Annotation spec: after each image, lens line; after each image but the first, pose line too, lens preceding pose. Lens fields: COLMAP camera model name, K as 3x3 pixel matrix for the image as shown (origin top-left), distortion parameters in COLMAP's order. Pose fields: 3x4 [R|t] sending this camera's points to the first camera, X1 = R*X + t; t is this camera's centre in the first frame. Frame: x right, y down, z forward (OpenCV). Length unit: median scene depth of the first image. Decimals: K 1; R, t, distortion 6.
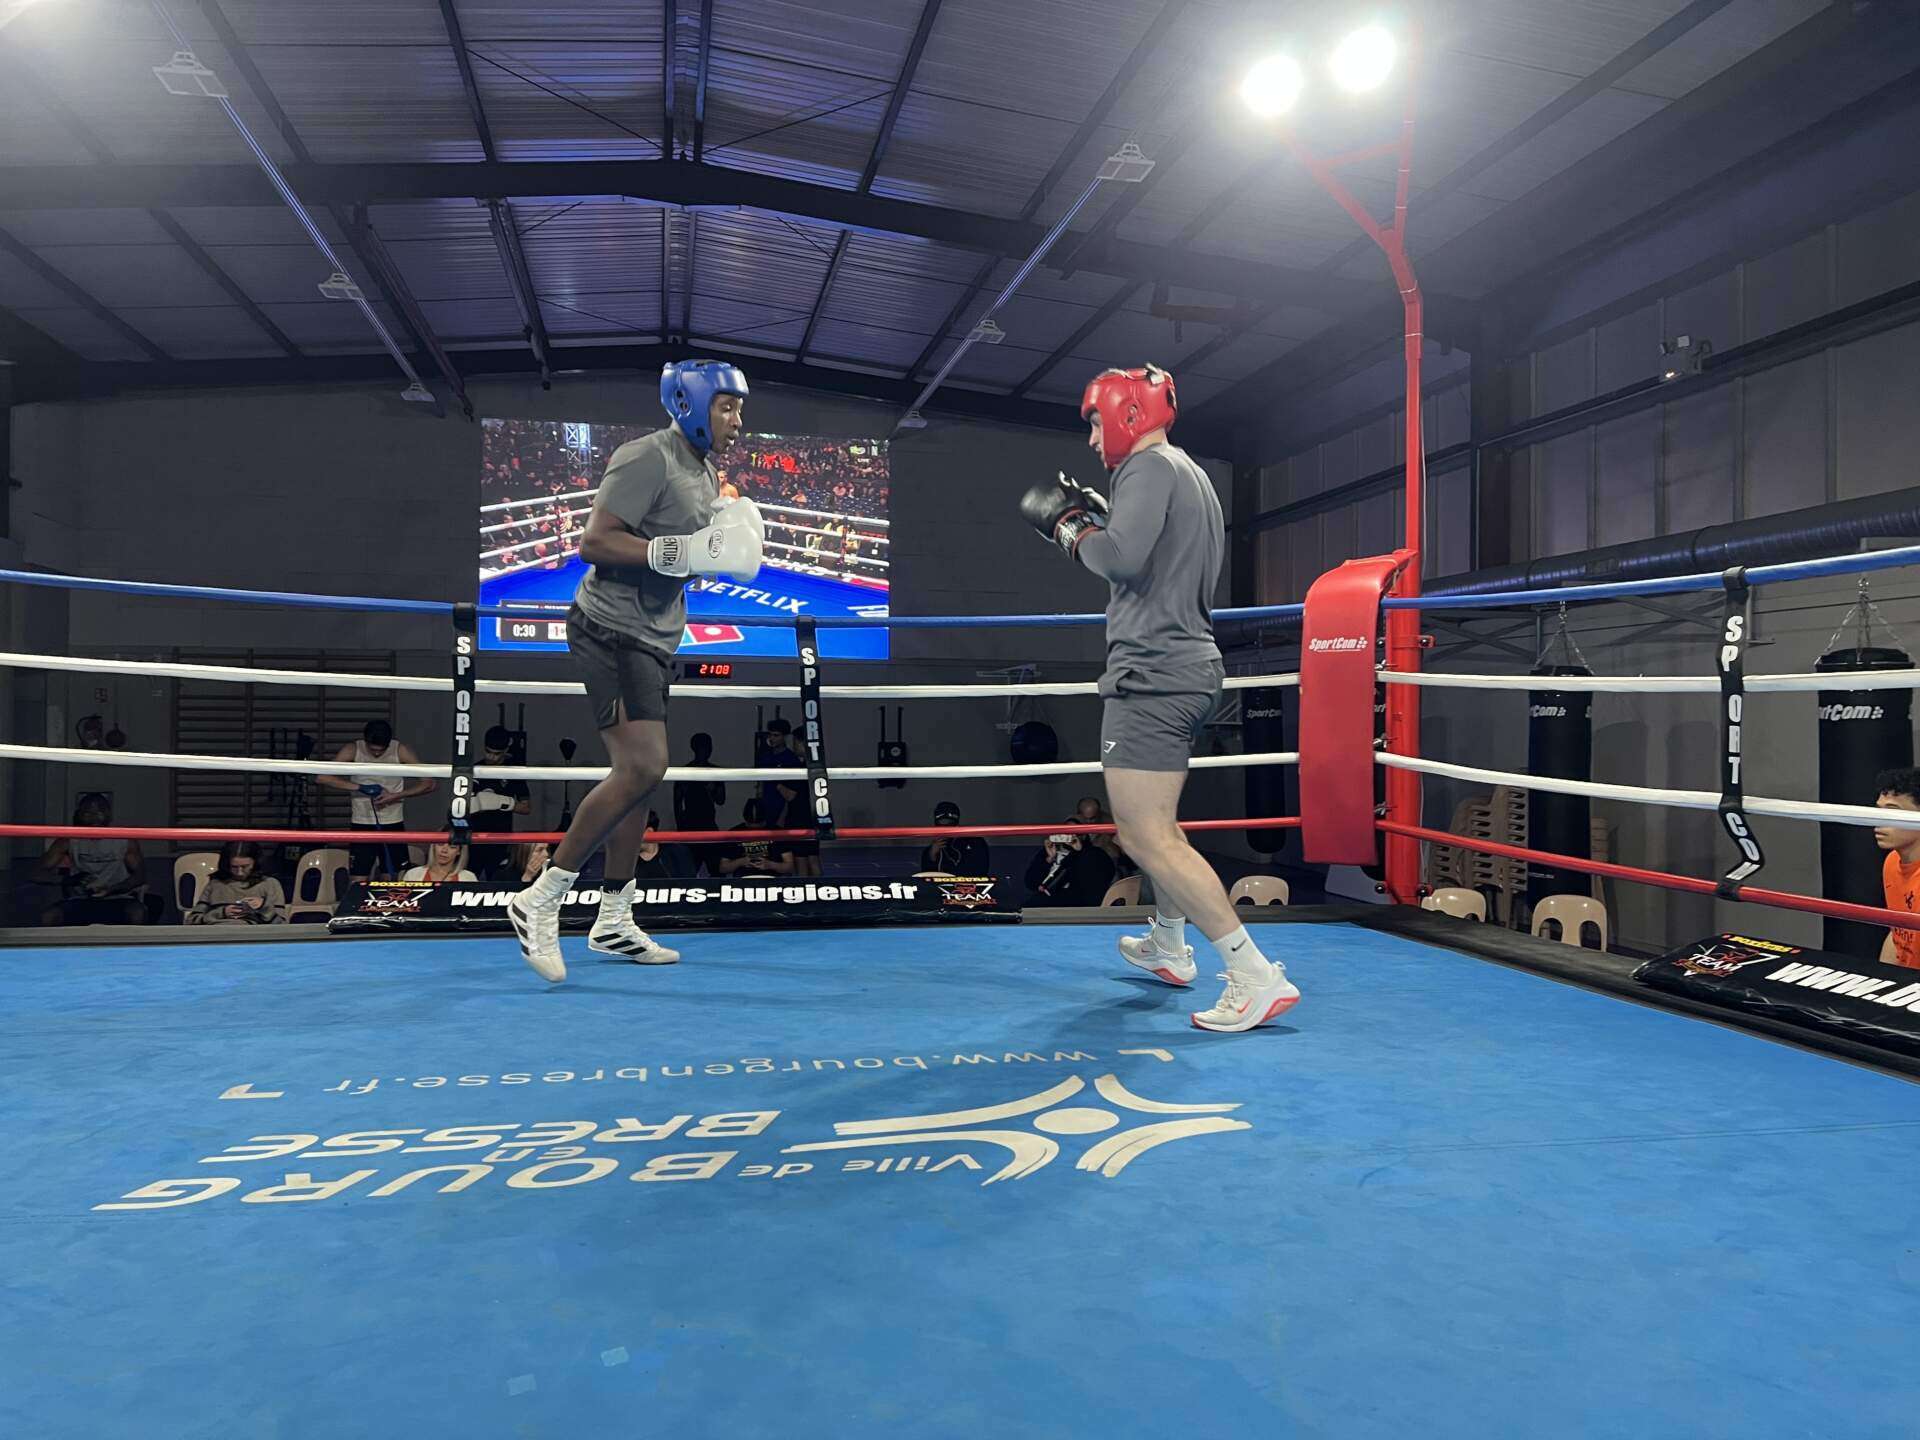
lens RADIAL K [[1439.2, 0, 951.7], [0, 1439.2, 714.6], [0, 0, 1]] dist [0.050582, -0.053042]
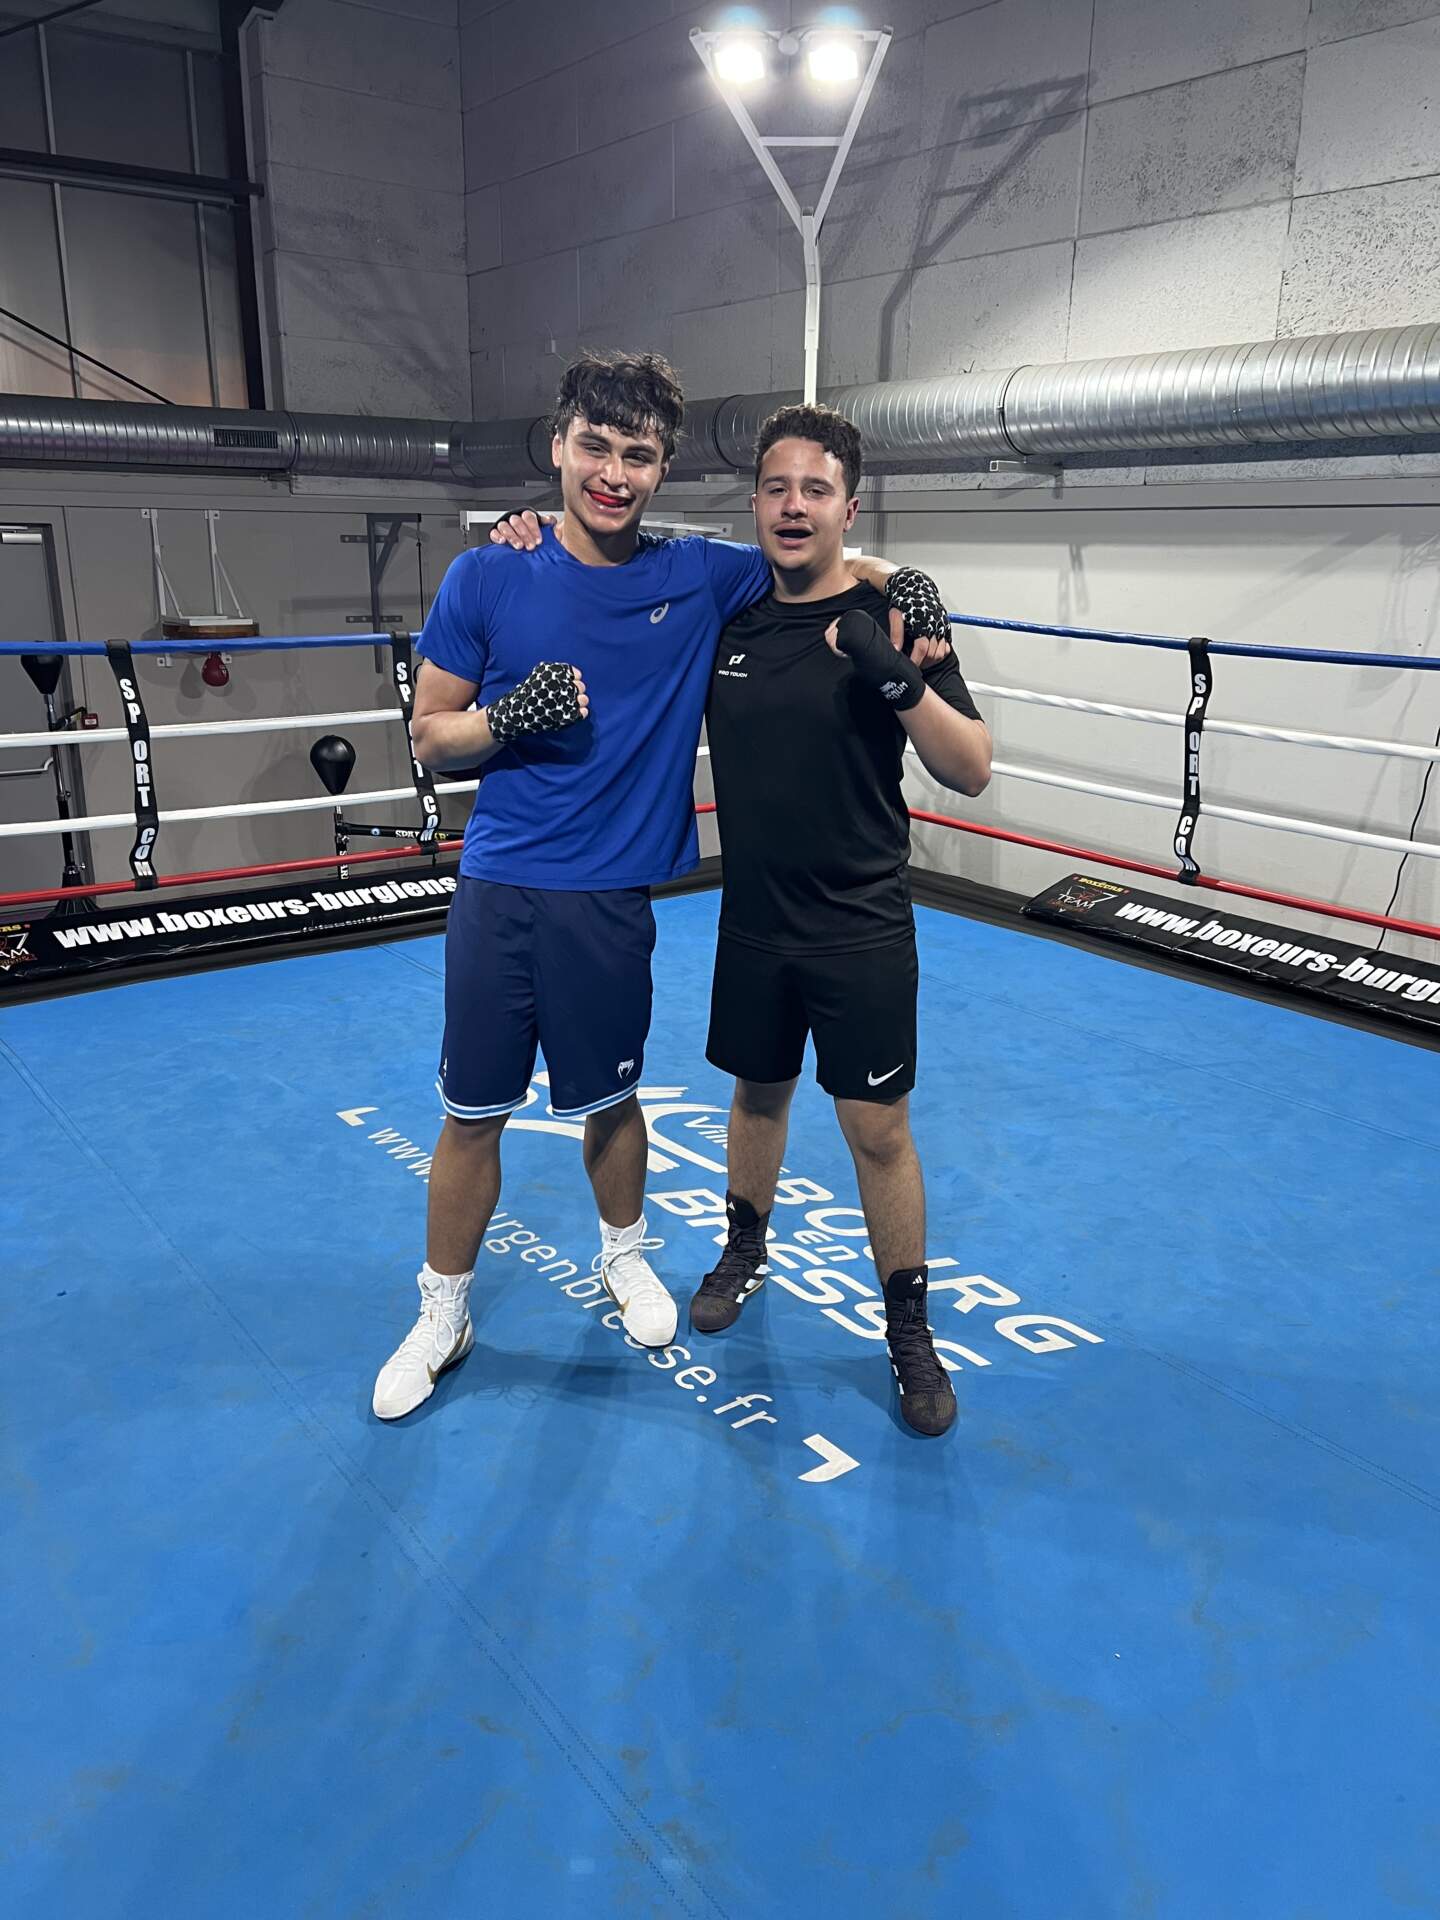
lens RADIAL K [[1439.2, 0, 730.3], [0, 1439.2, 963.7], [0, 0, 1]] dist [0.050582, -0.053042]
pose [[-0.445390, -0.269189, 0.853911, -0.603877], [-0.027208, 0.957361, 0.287610, -0.143976], [-0.894923, 0.104865, -0.433723, 0.757560]]
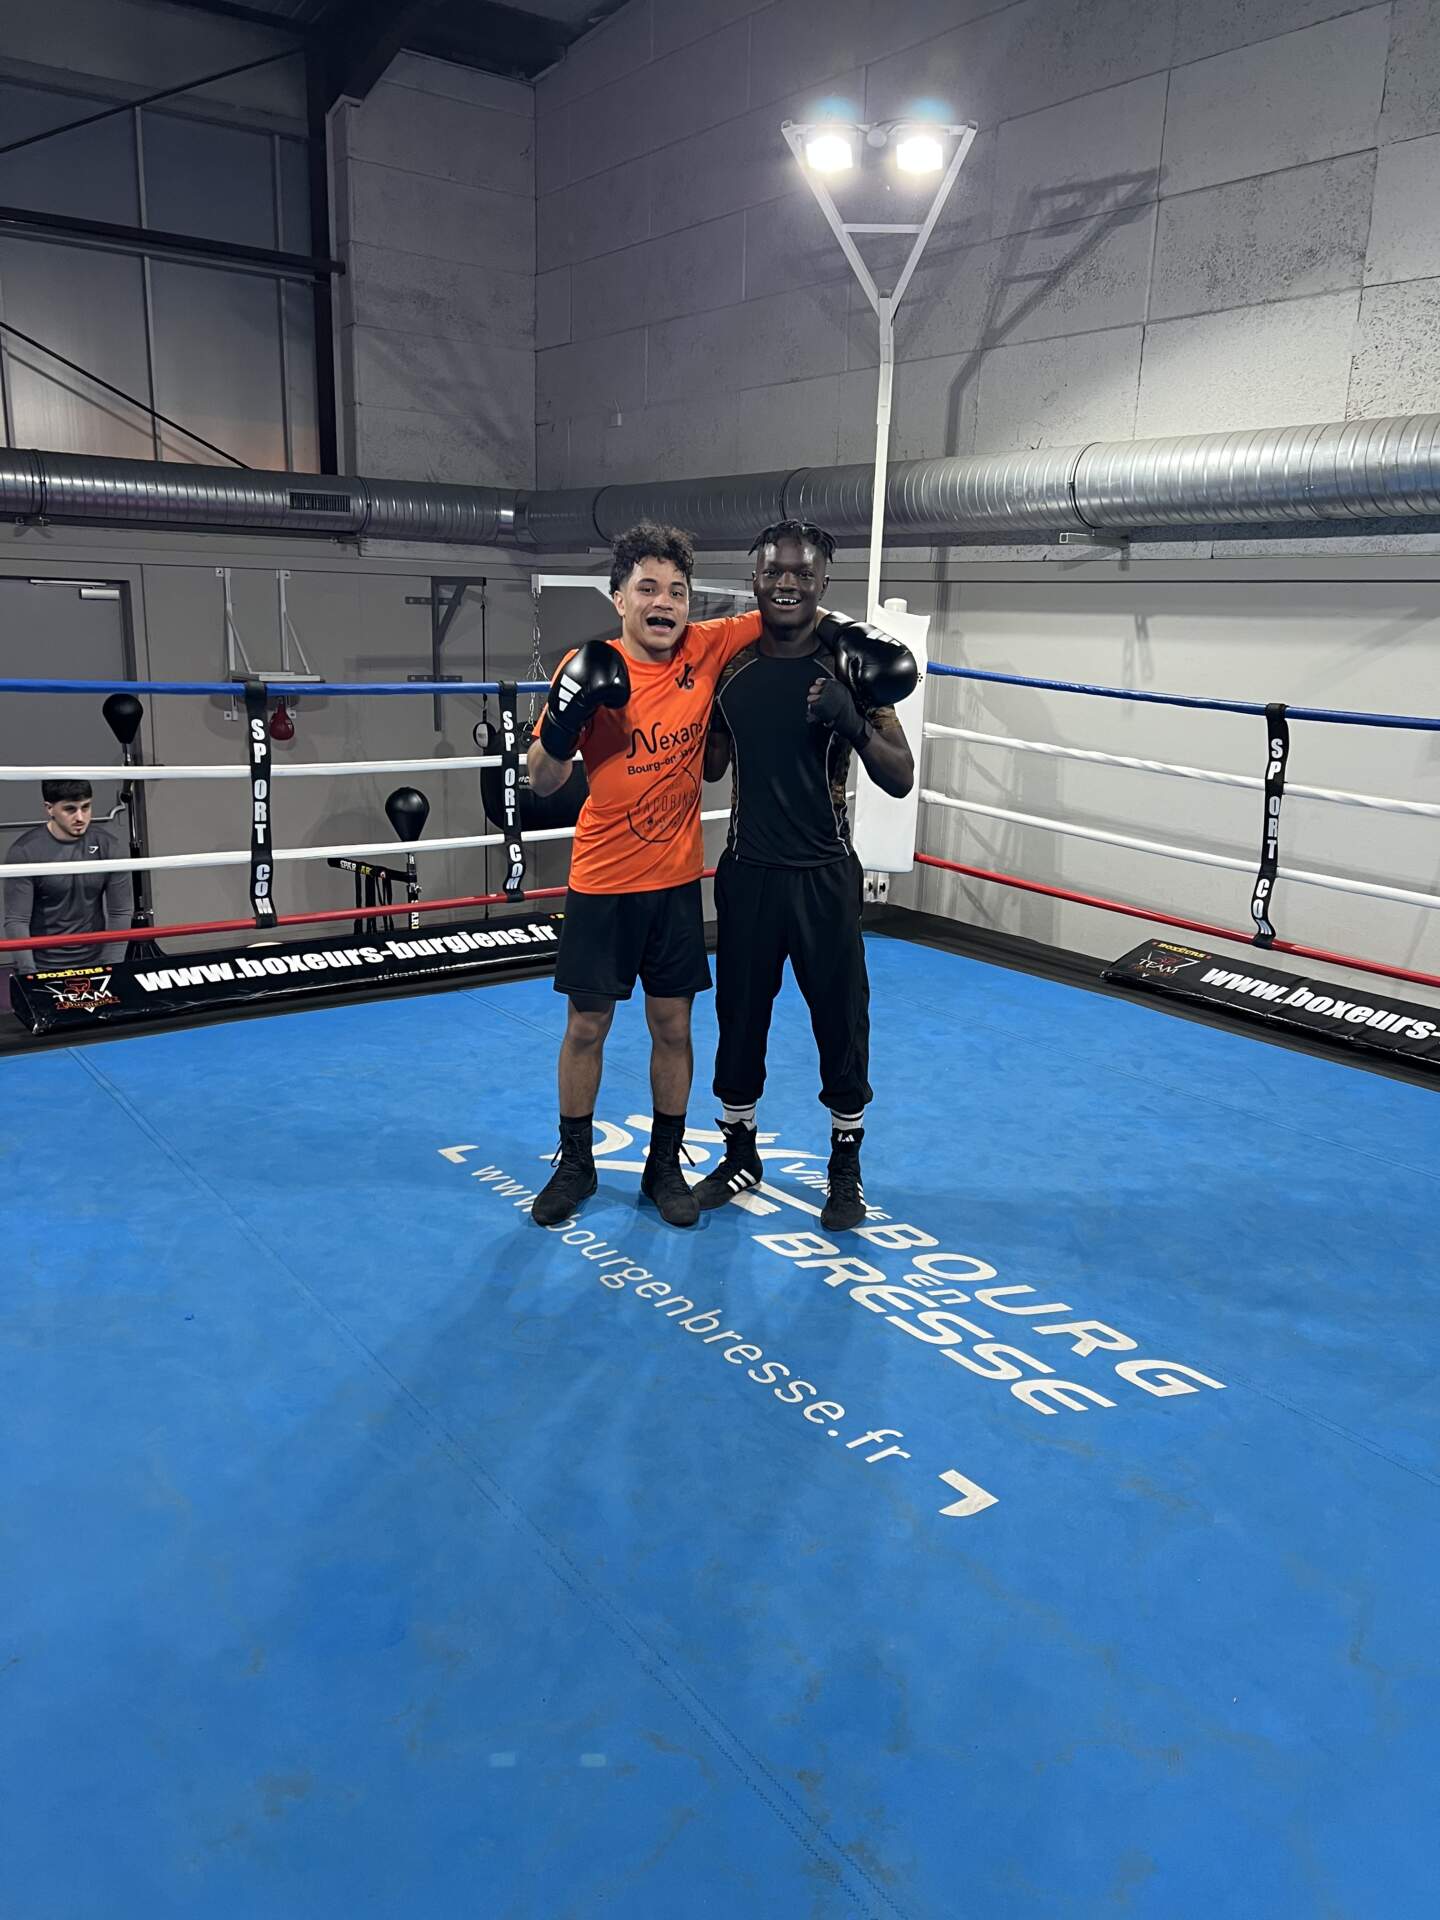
lens RADIAL K [[1439.2, 0, 735.5], [0, 1439.2, 955.8], [0, 0, 1]] dist [0.050582, -0.053042]
pose [[-0.433106, -0.233492, 0.870575, -0.598870], [-0.043972, 0.970188, 0.238333, -0.136093], [-0.900270, 0.064942, -0.430462, 0.802078]]
